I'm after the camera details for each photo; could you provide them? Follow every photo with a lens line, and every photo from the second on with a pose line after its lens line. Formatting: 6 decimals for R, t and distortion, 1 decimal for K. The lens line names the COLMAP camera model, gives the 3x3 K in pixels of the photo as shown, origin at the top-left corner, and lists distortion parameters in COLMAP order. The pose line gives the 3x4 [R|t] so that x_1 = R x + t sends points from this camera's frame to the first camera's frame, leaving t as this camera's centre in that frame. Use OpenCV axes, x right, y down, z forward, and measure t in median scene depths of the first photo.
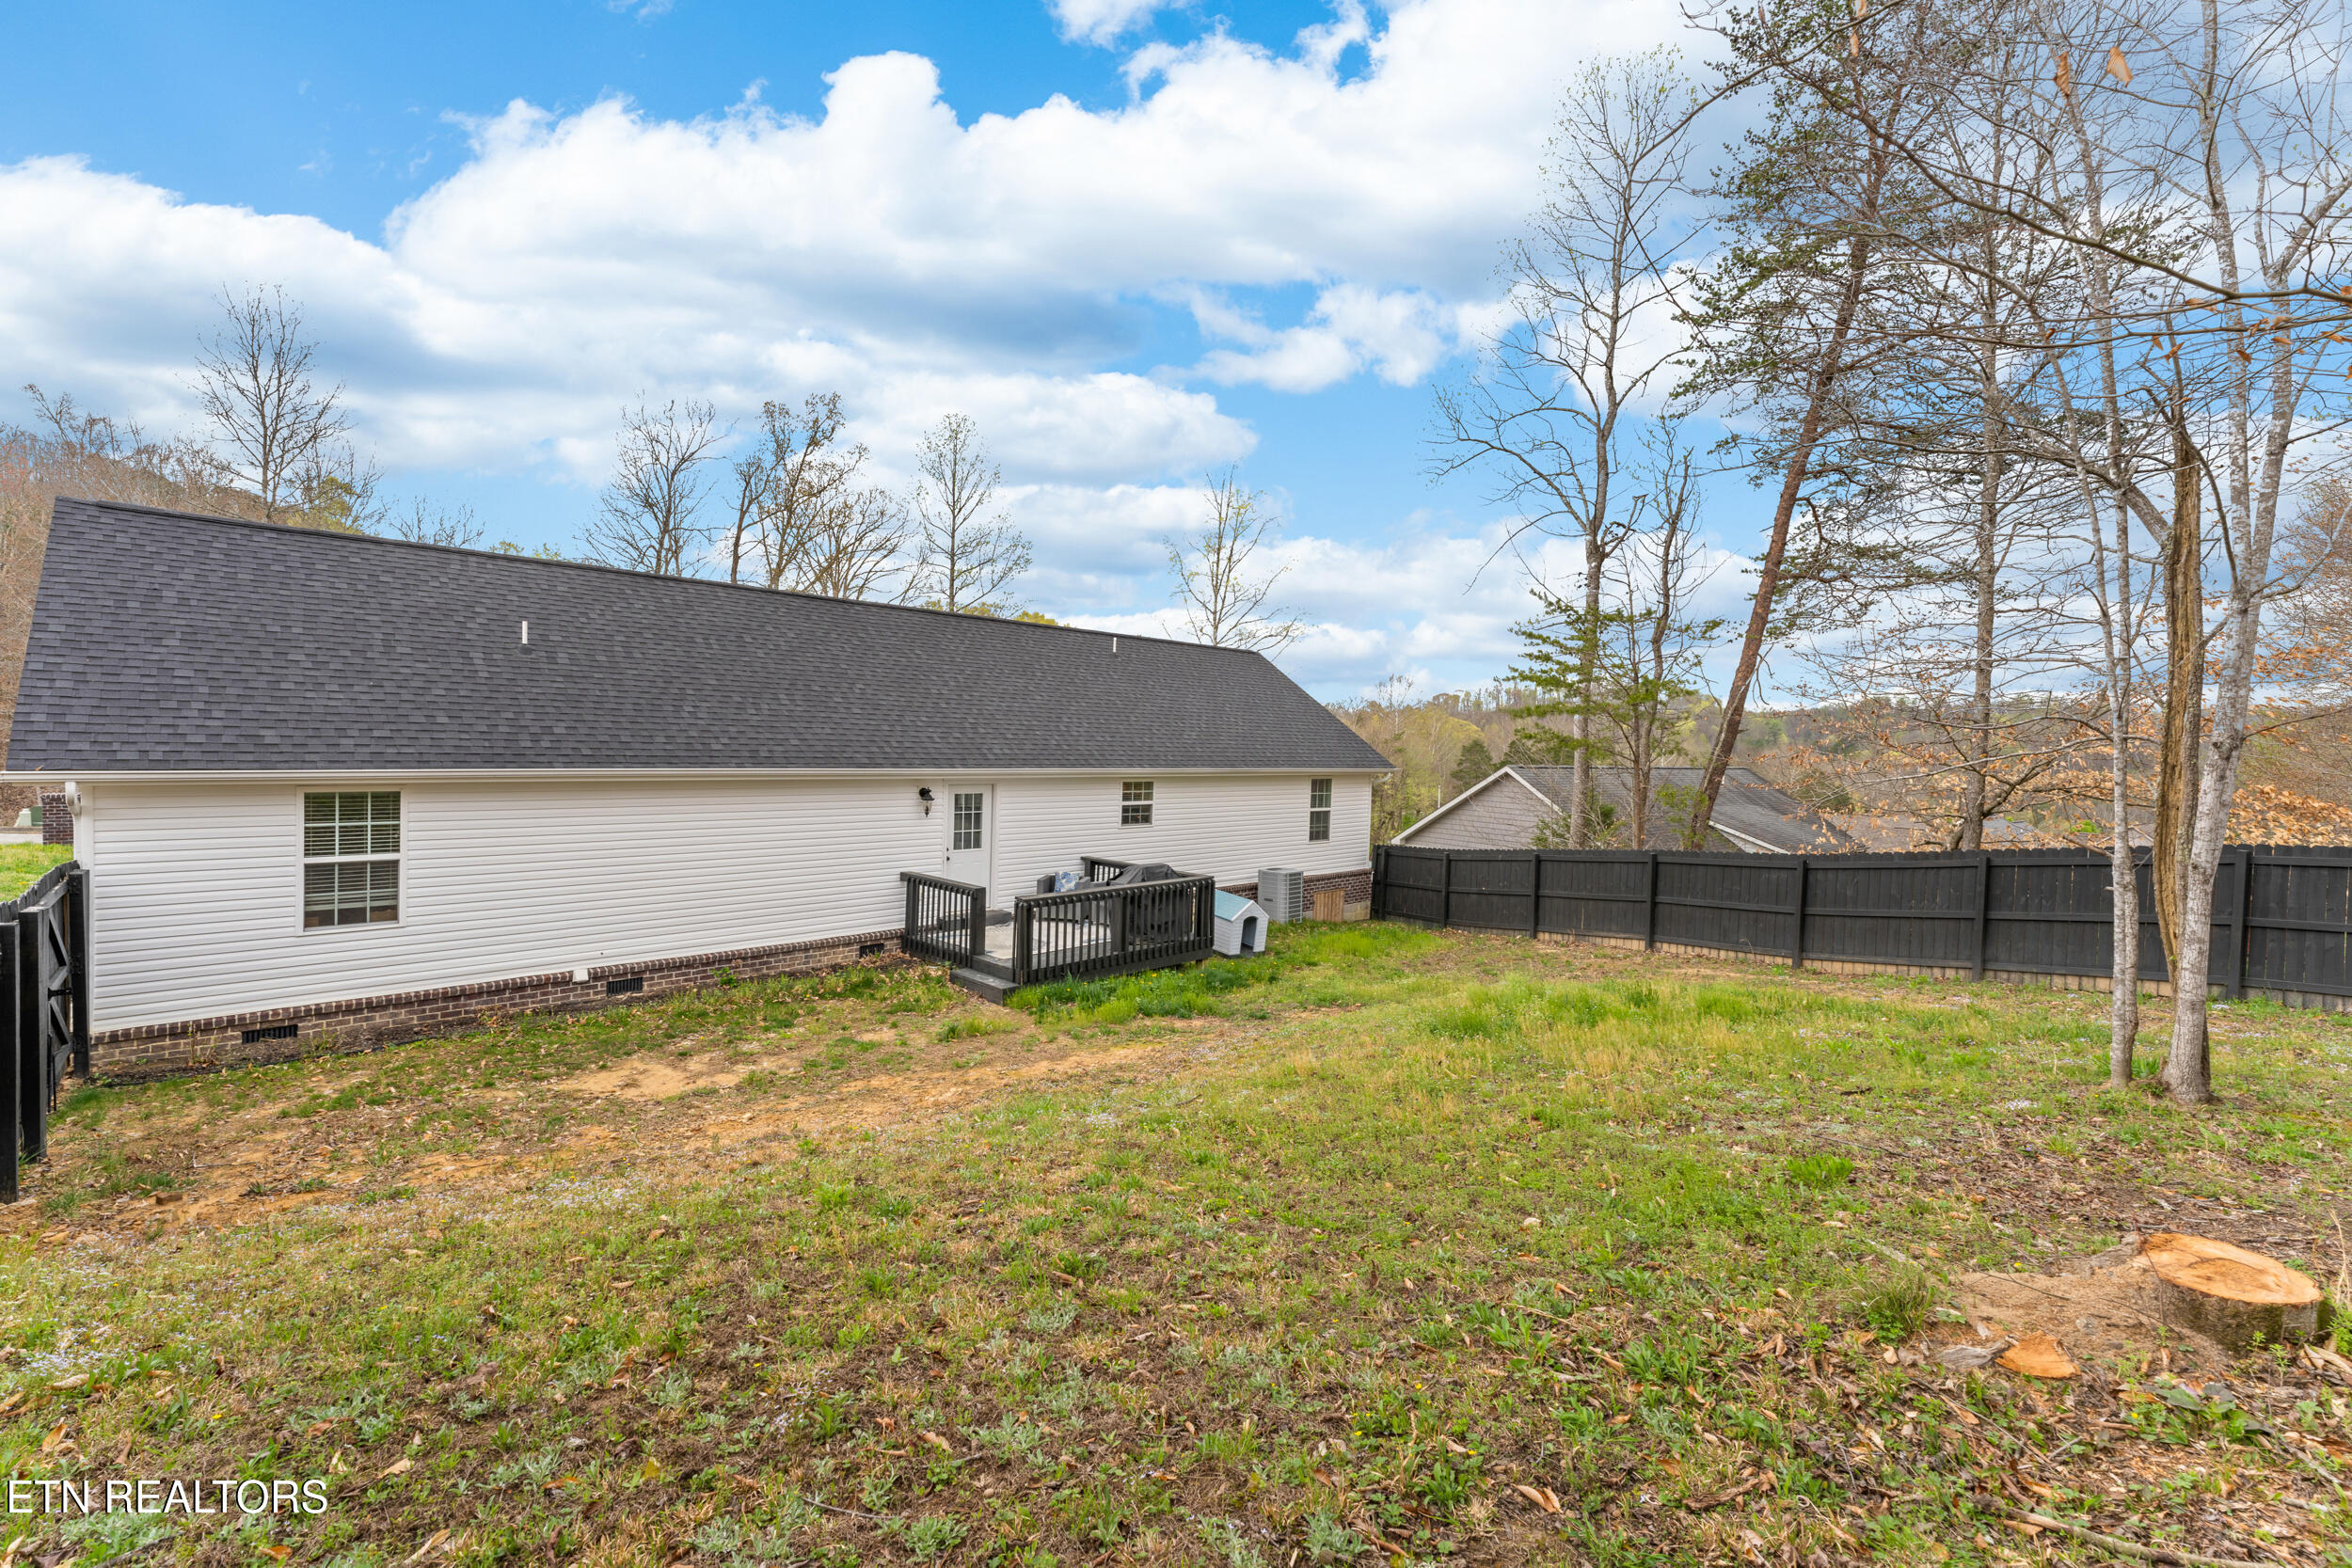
lens RADIAL K [[999.2, 0, 1176.0], [0, 999.2, 784.0], [0, 0, 1]] dist [0.000782, 0.000011]
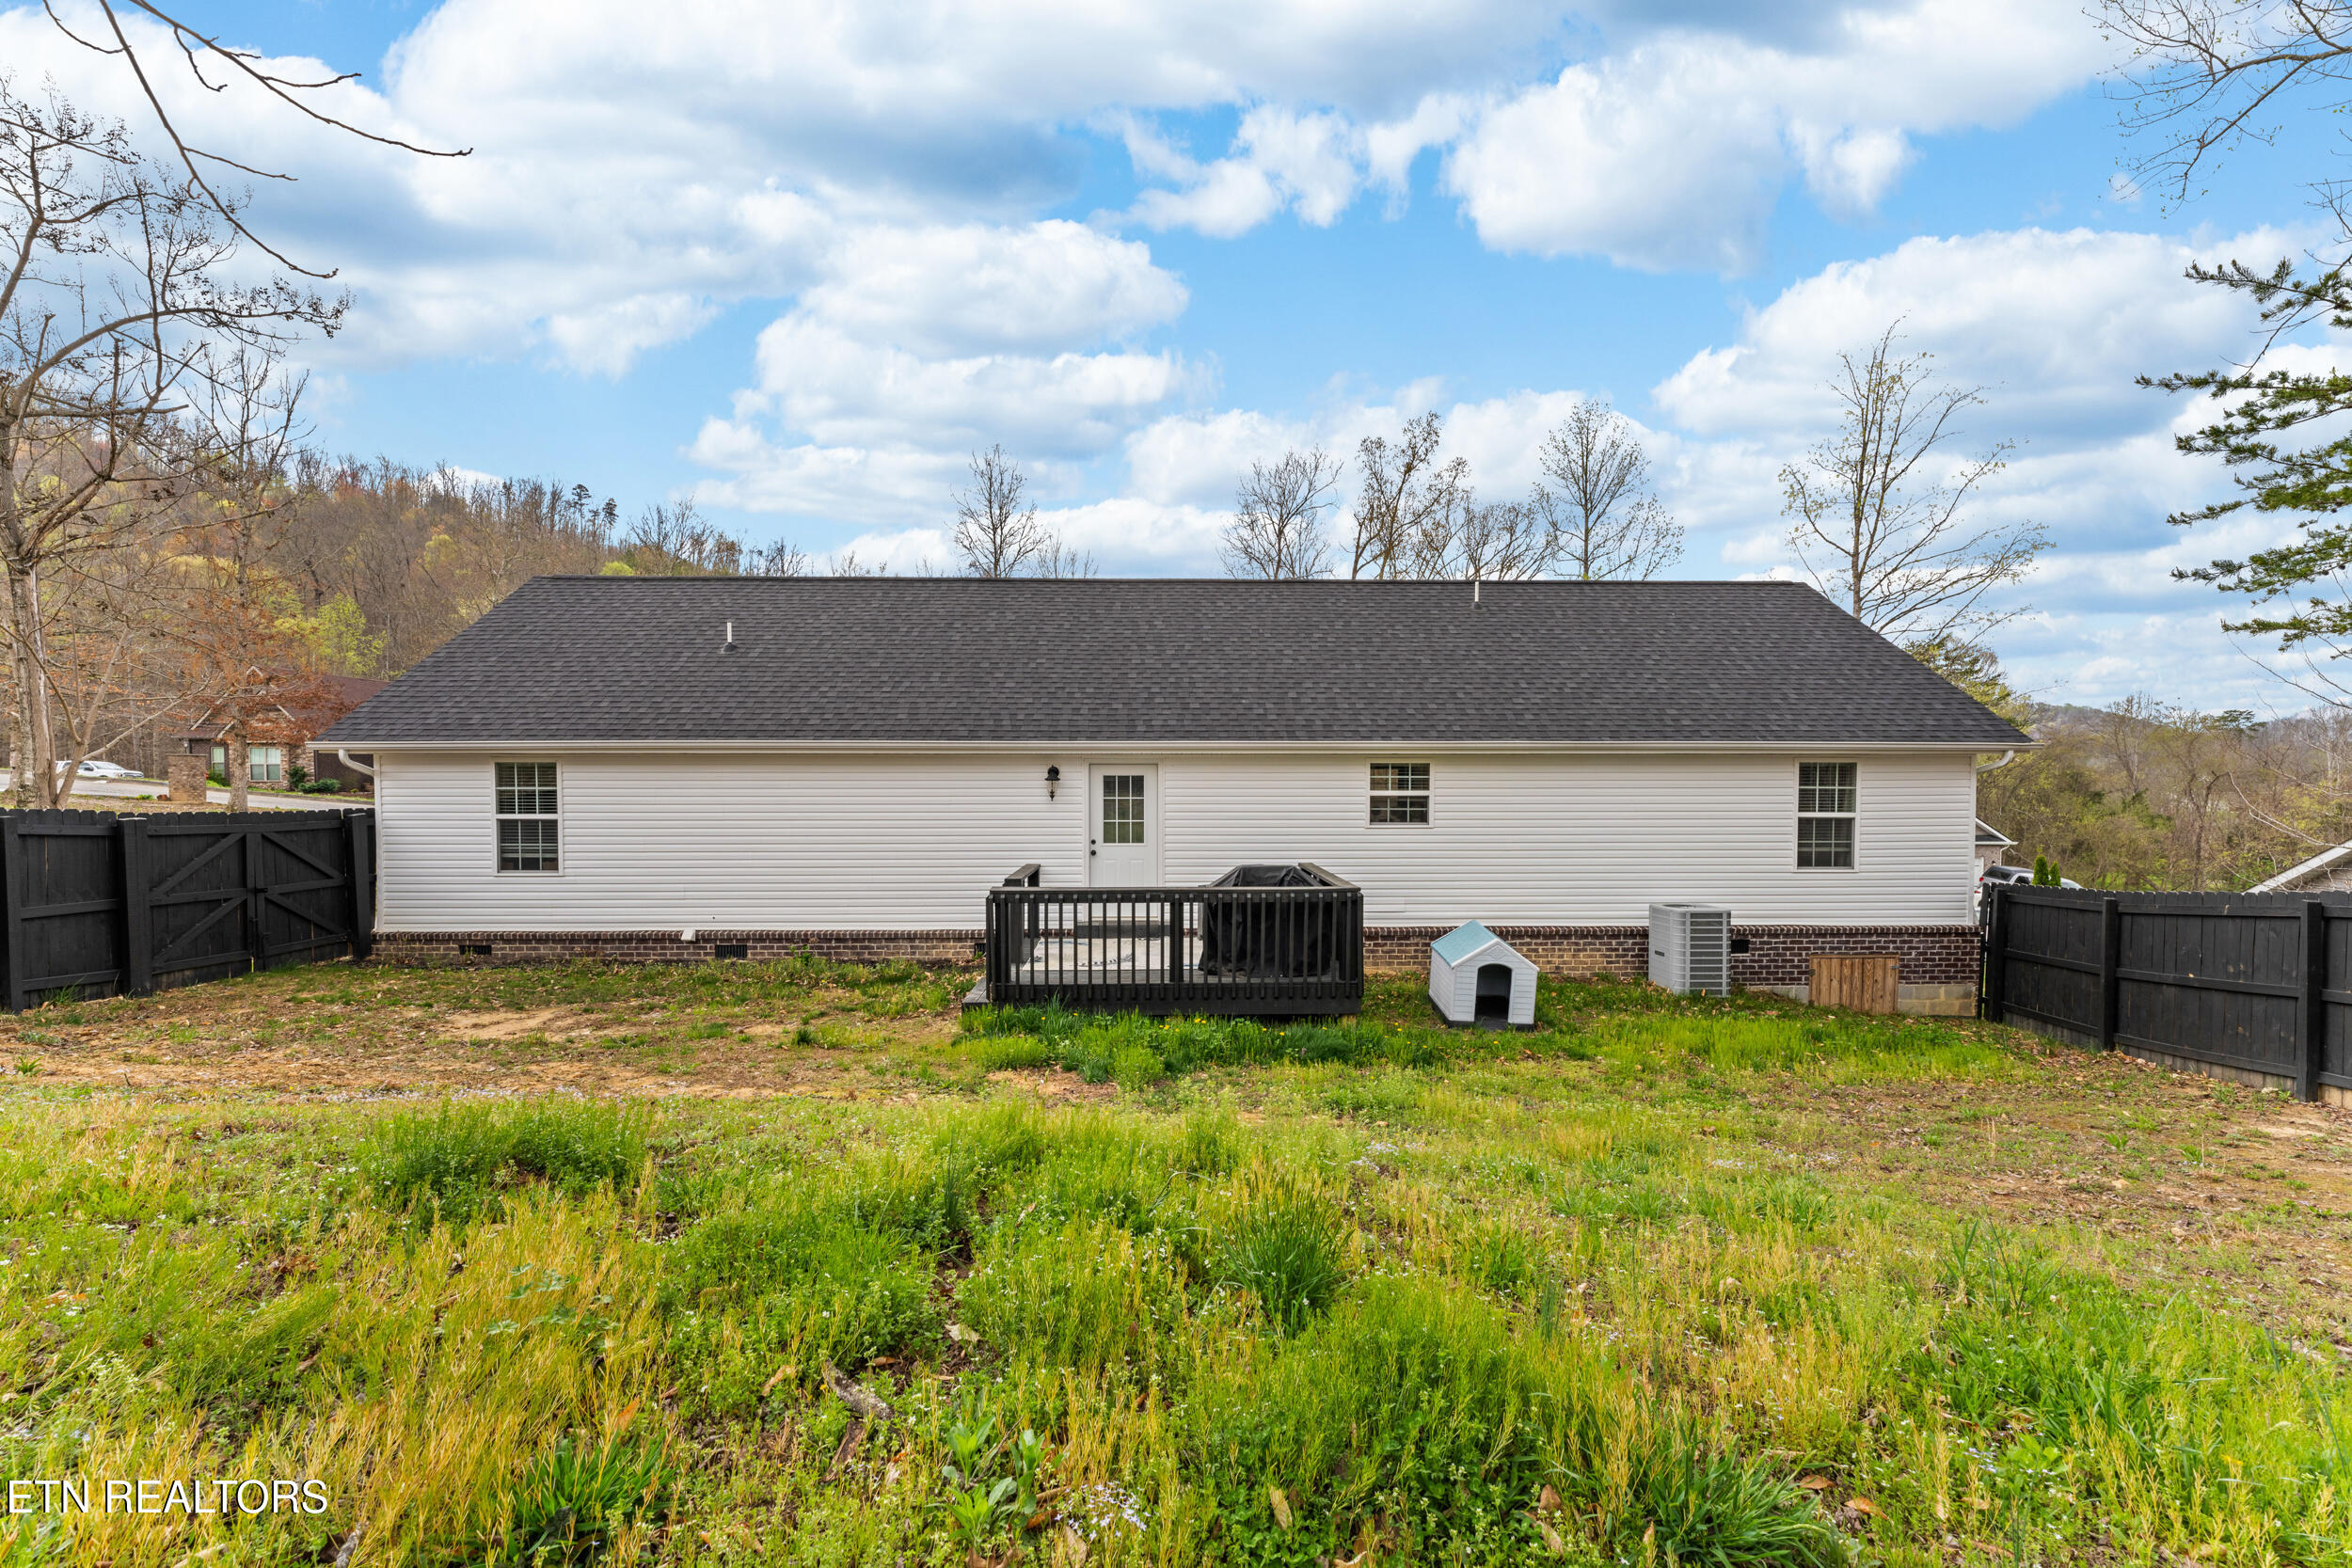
lens RADIAL K [[957.7, 0, 1171.4], [0, 957.7, 805.6], [0, 0, 1]] dist [-0.002333, -0.000045]
pose [[0.715097, -0.016779, -0.698823, 0.406726], [-0.009308, 0.999395, -0.033520, 0.065944], [0.698963, 0.030475, 0.714508, 0.504371]]
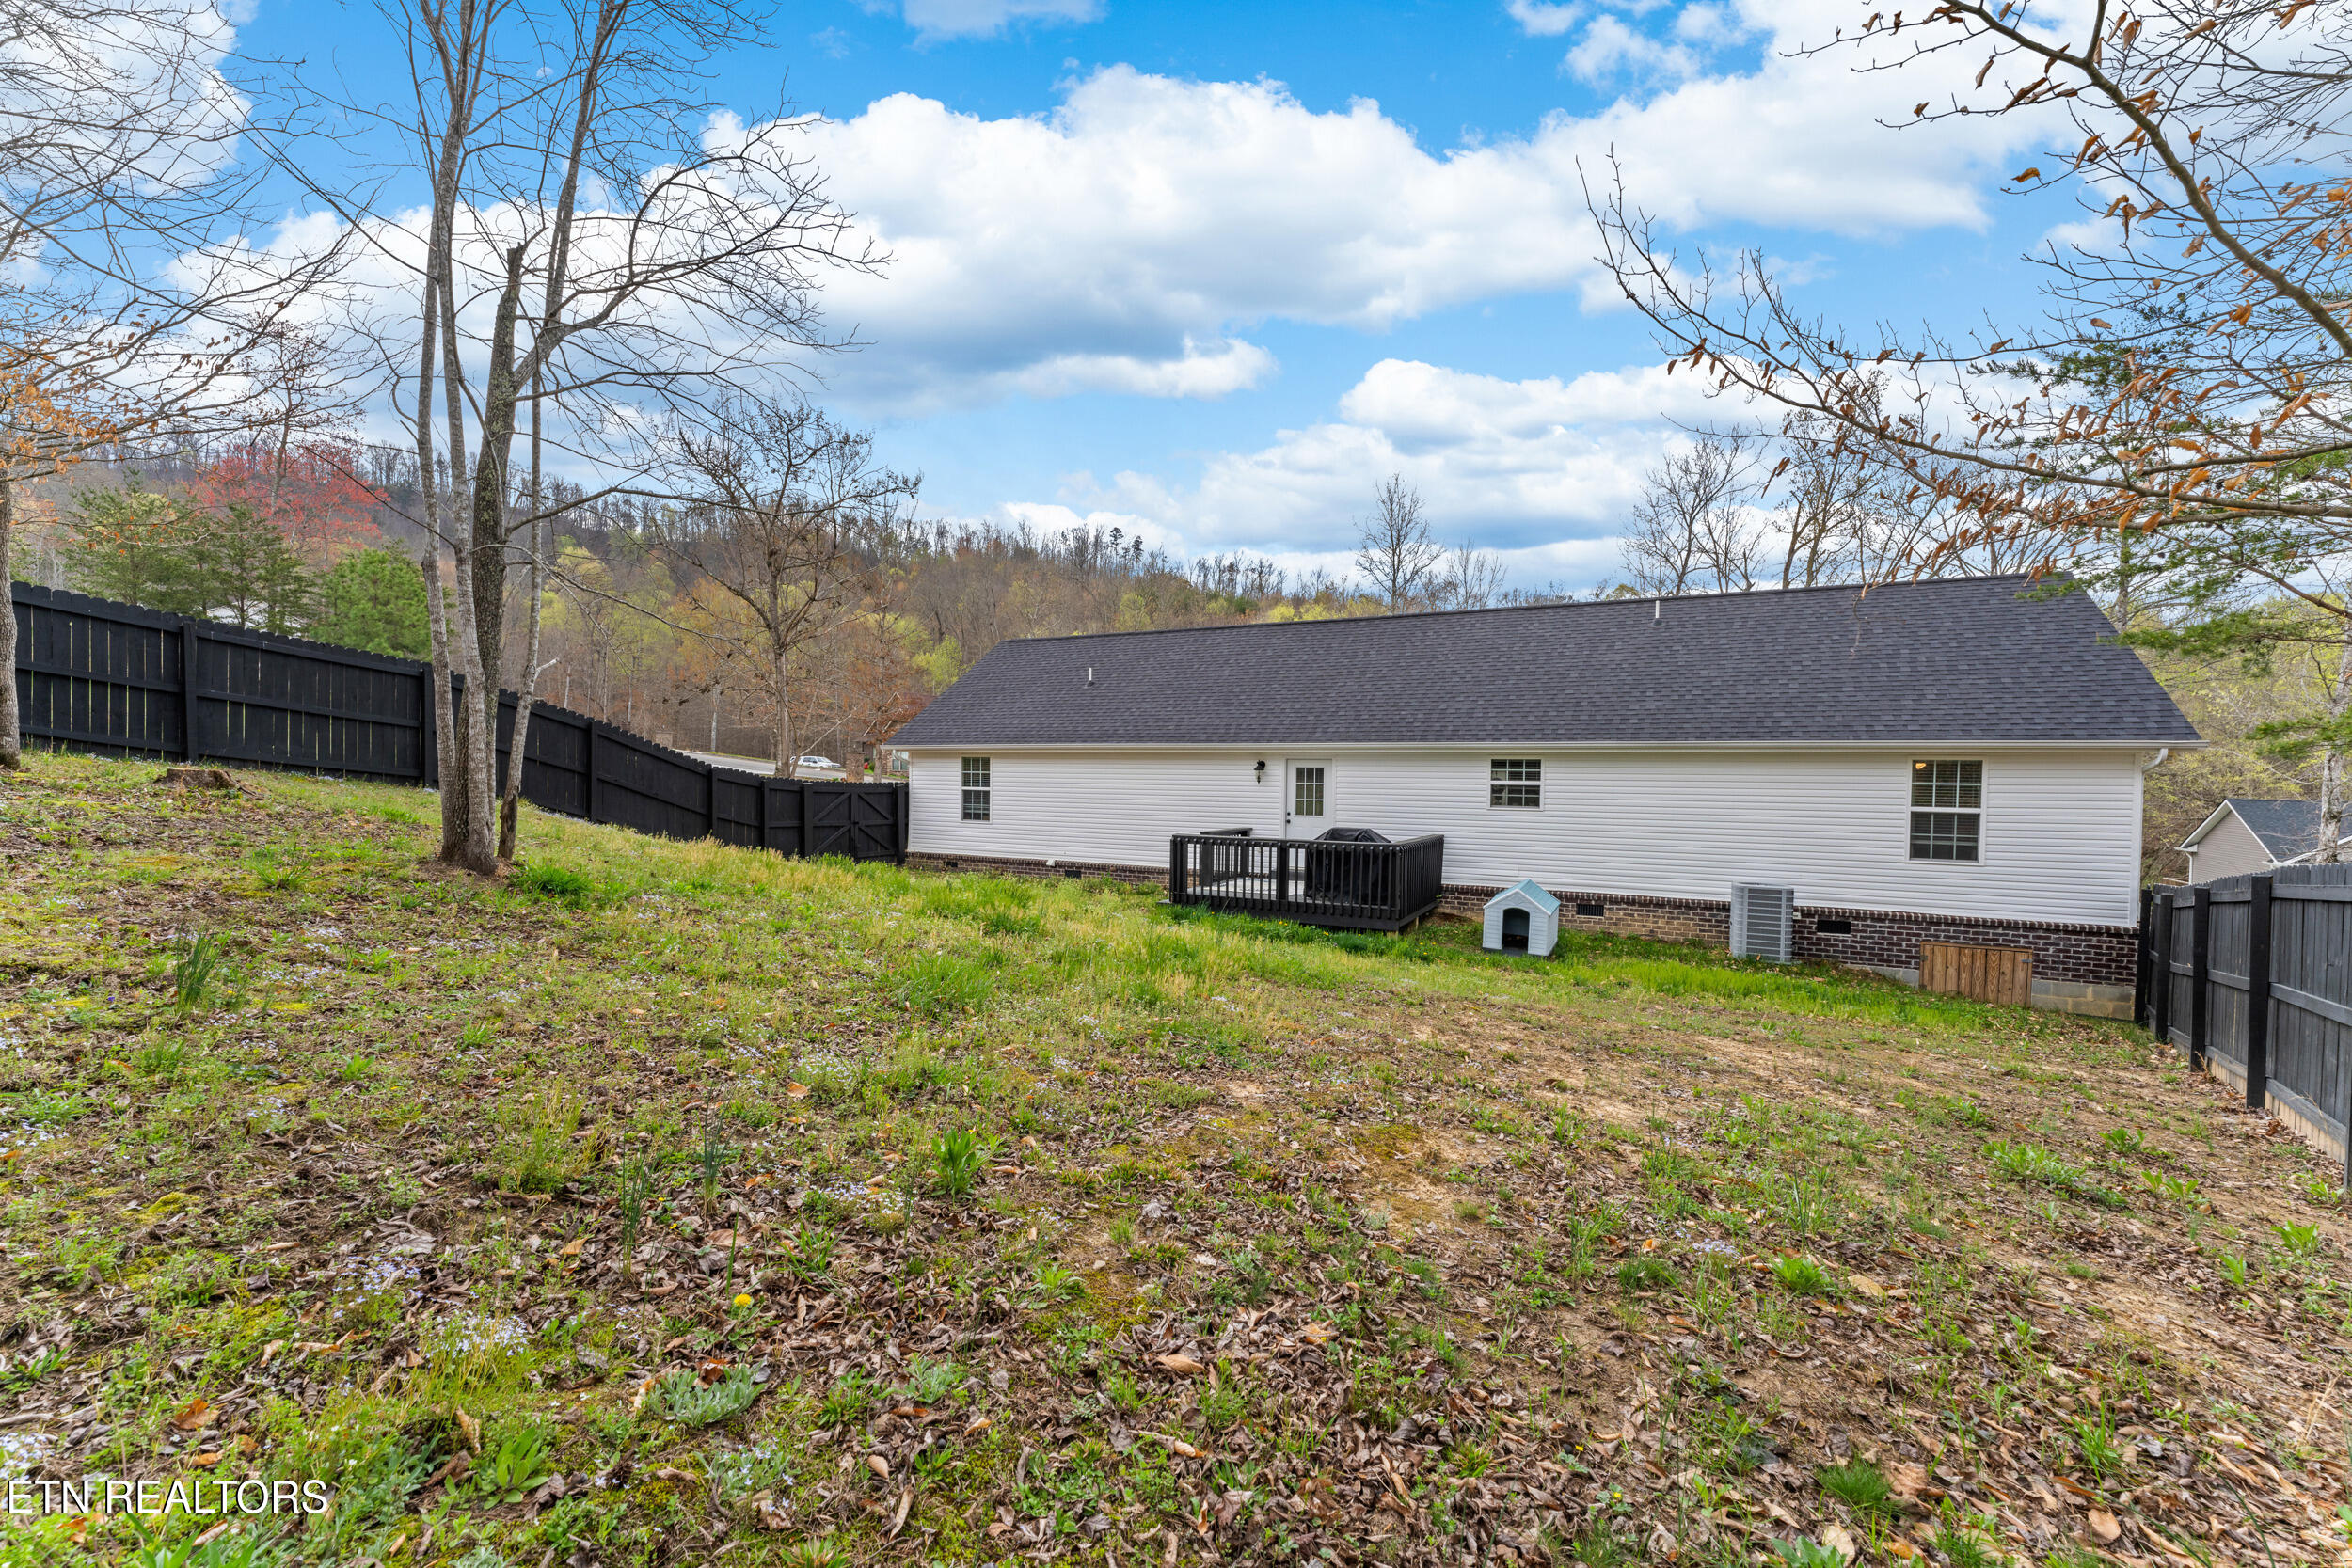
lens RADIAL K [[957.7, 0, 1171.4], [0, 957.7, 805.6], [0, 0, 1]] dist [-0.002333, -0.000045]
pose [[0.295223, -0.001681, -0.955427, 0.881493], [-0.050092, 0.998596, -0.017236, 0.088459], [0.954114, 0.052948, 0.294725, 0.566661]]
